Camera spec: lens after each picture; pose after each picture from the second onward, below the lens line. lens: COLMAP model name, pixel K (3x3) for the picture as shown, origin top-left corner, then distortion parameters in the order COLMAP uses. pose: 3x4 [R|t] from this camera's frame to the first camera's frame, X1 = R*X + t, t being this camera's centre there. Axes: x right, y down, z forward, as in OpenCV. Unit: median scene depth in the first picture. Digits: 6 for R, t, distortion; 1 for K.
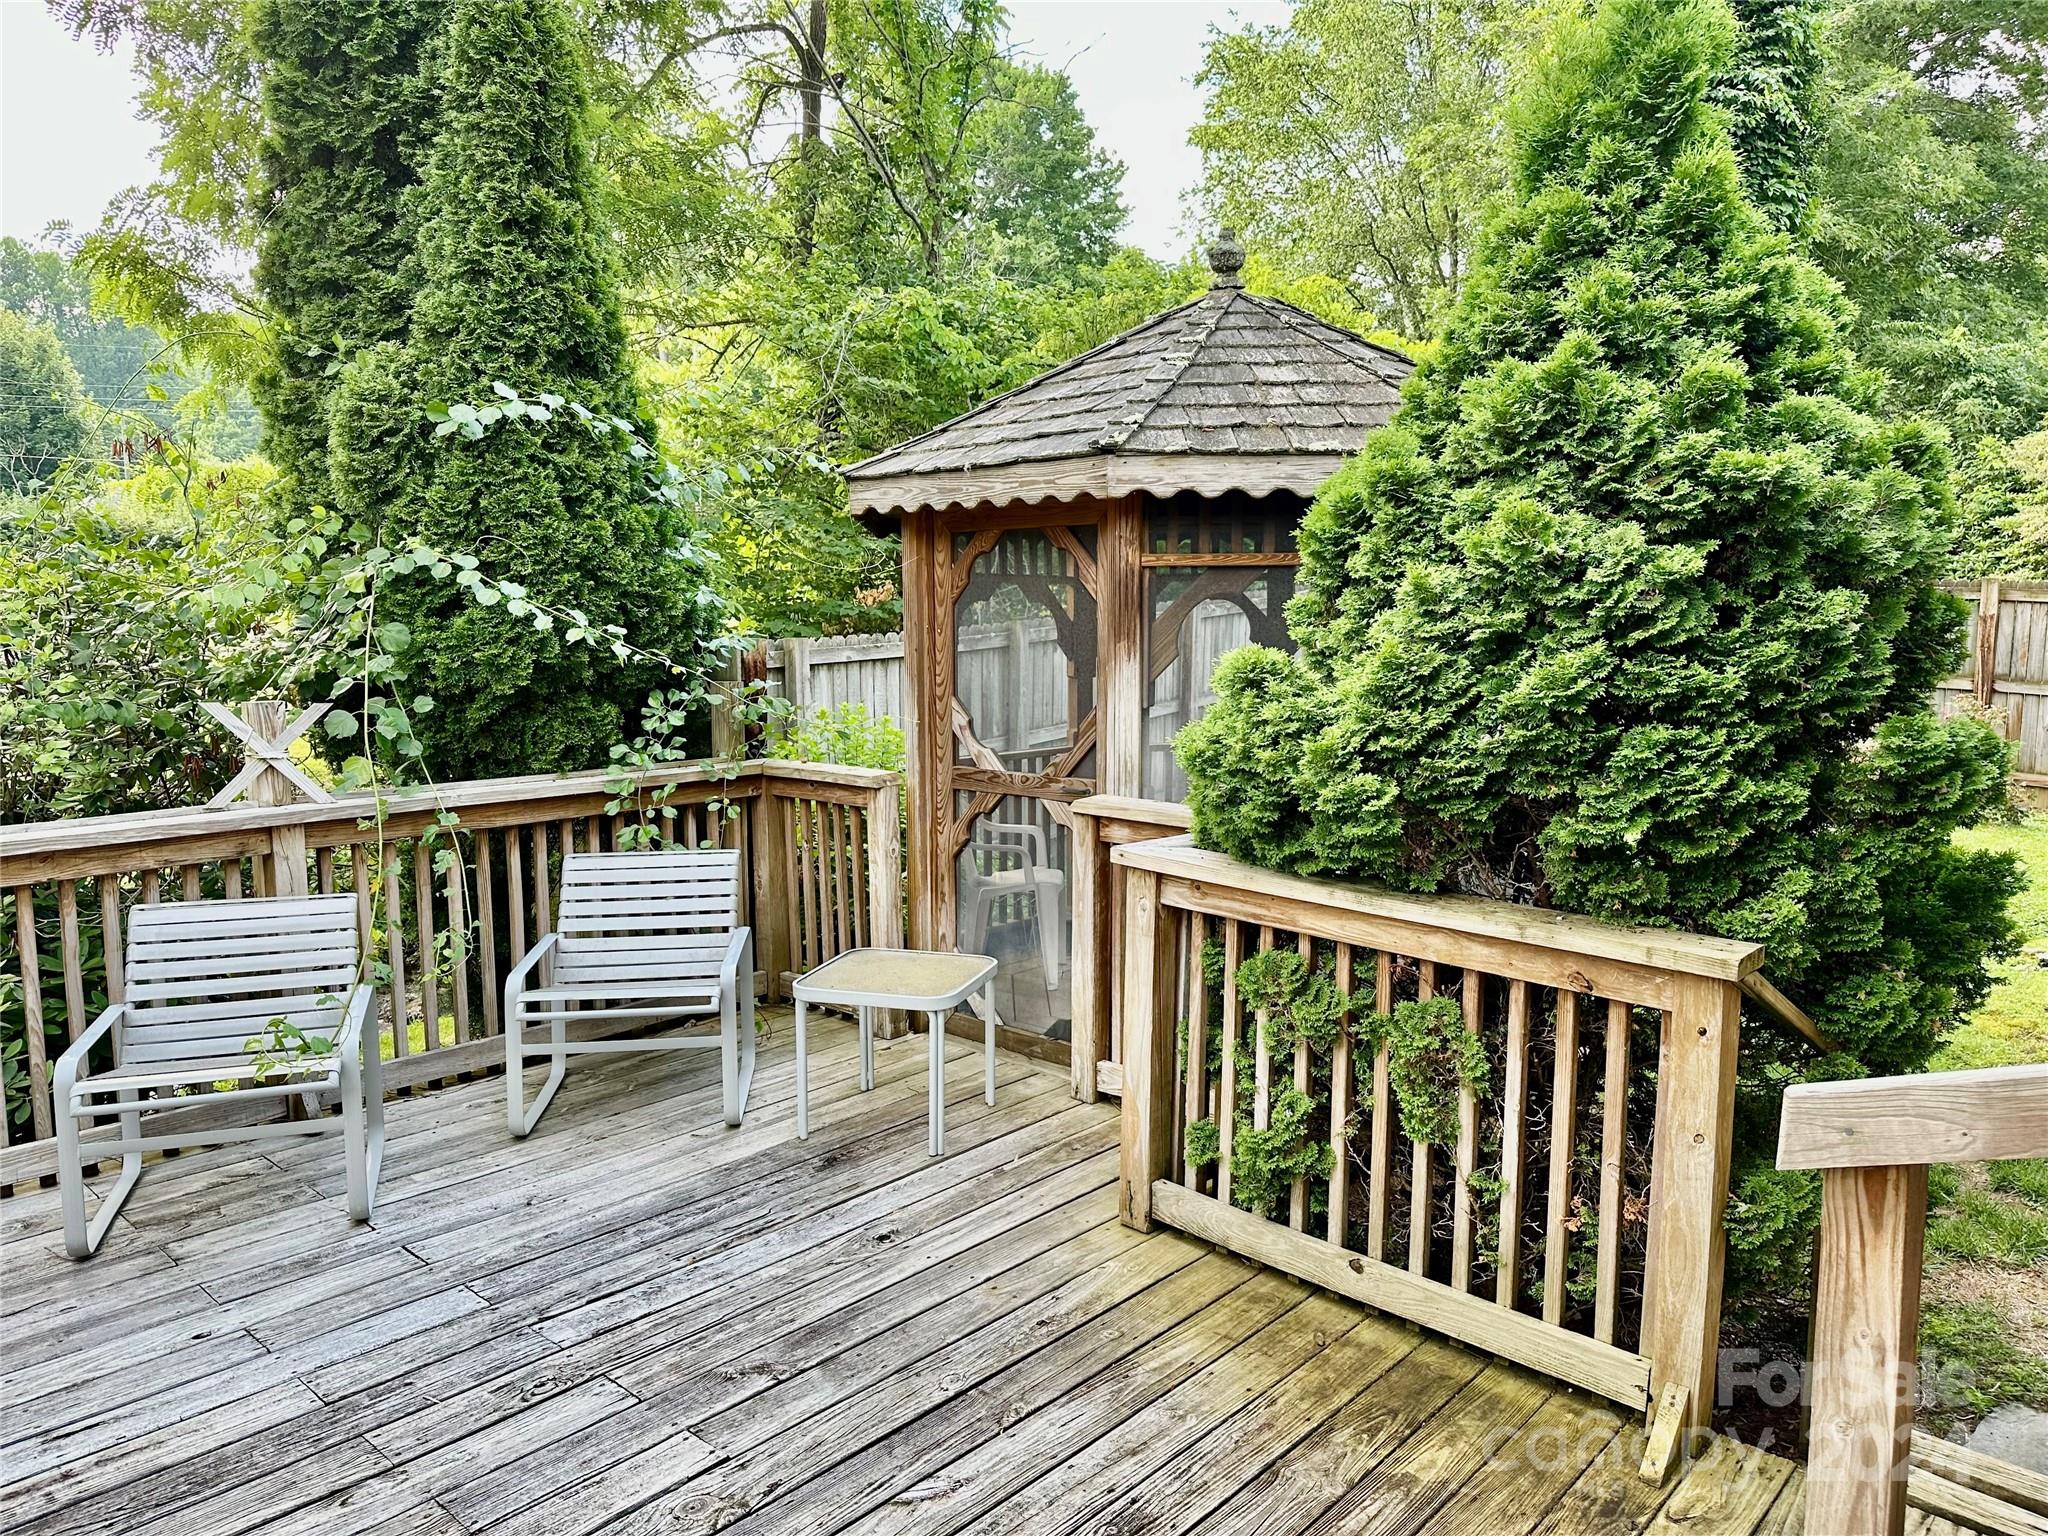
lens RADIAL K [[1426.8, 0, 1020.8], [0, 1426.8, 758.3], [0, 0, 1]] dist [0.160072, -0.280929]
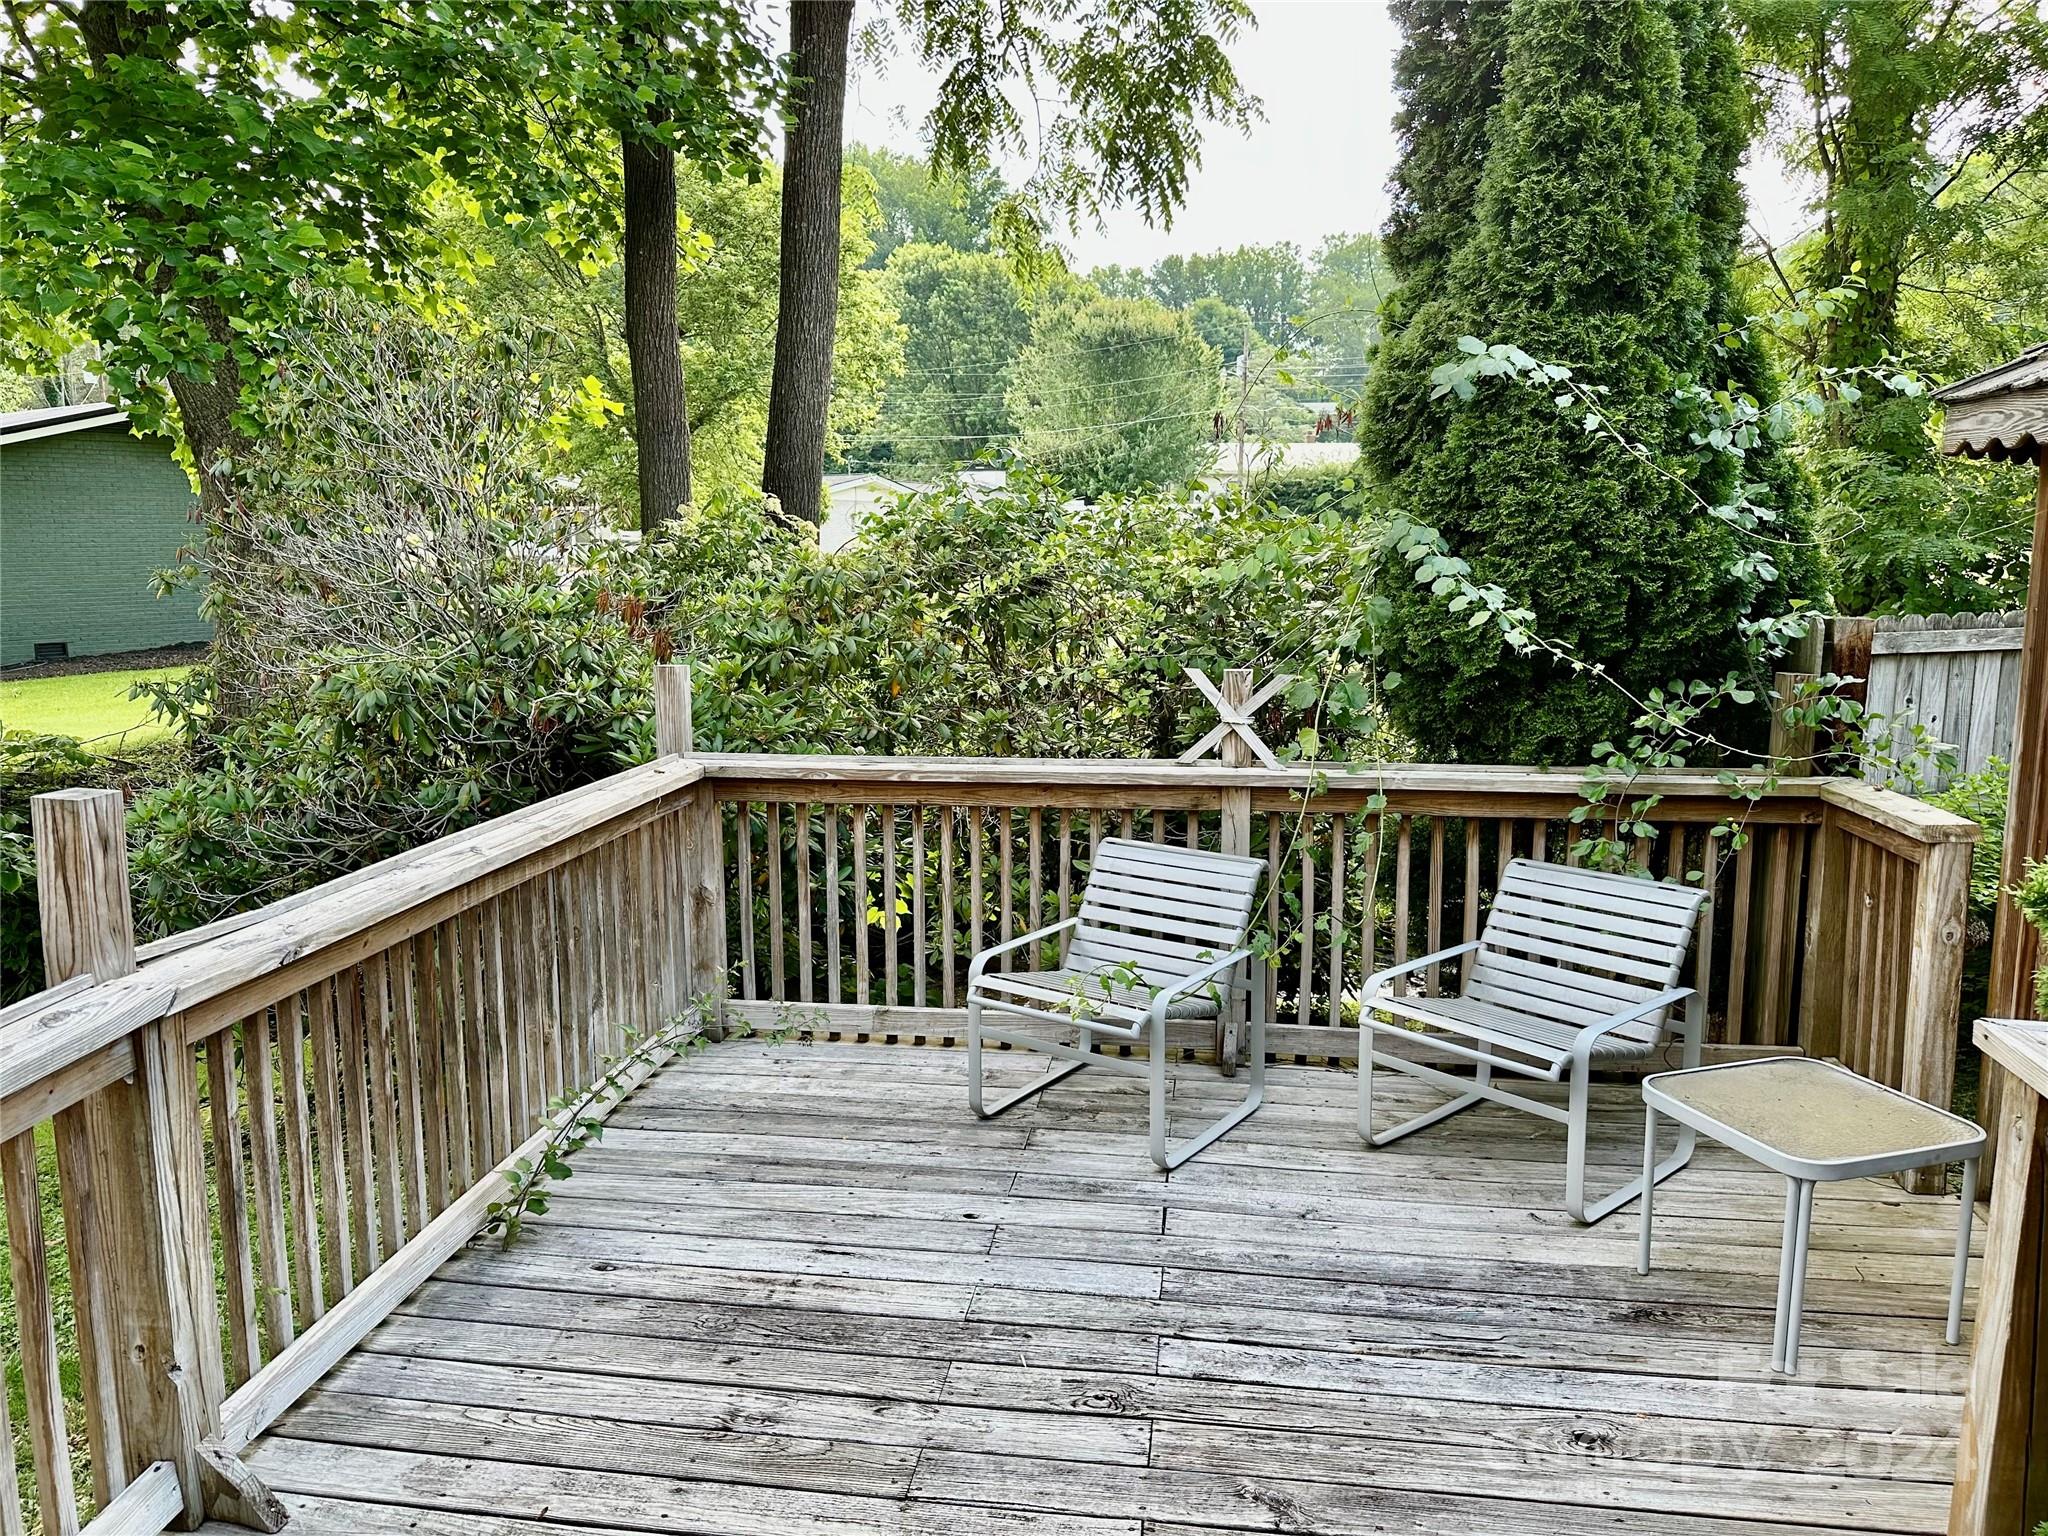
lens RADIAL K [[1426.8, 0, 1020.8], [0, 1426.8, 758.3], [0, 0, 1]] dist [0.160072, -0.280929]
pose [[0.575283, 0.120300, -0.809060, 0.232650], [-0.084689, 0.992570, 0.087369, -0.048413], [0.813559, 0.018256, 0.581196, 0.230214]]
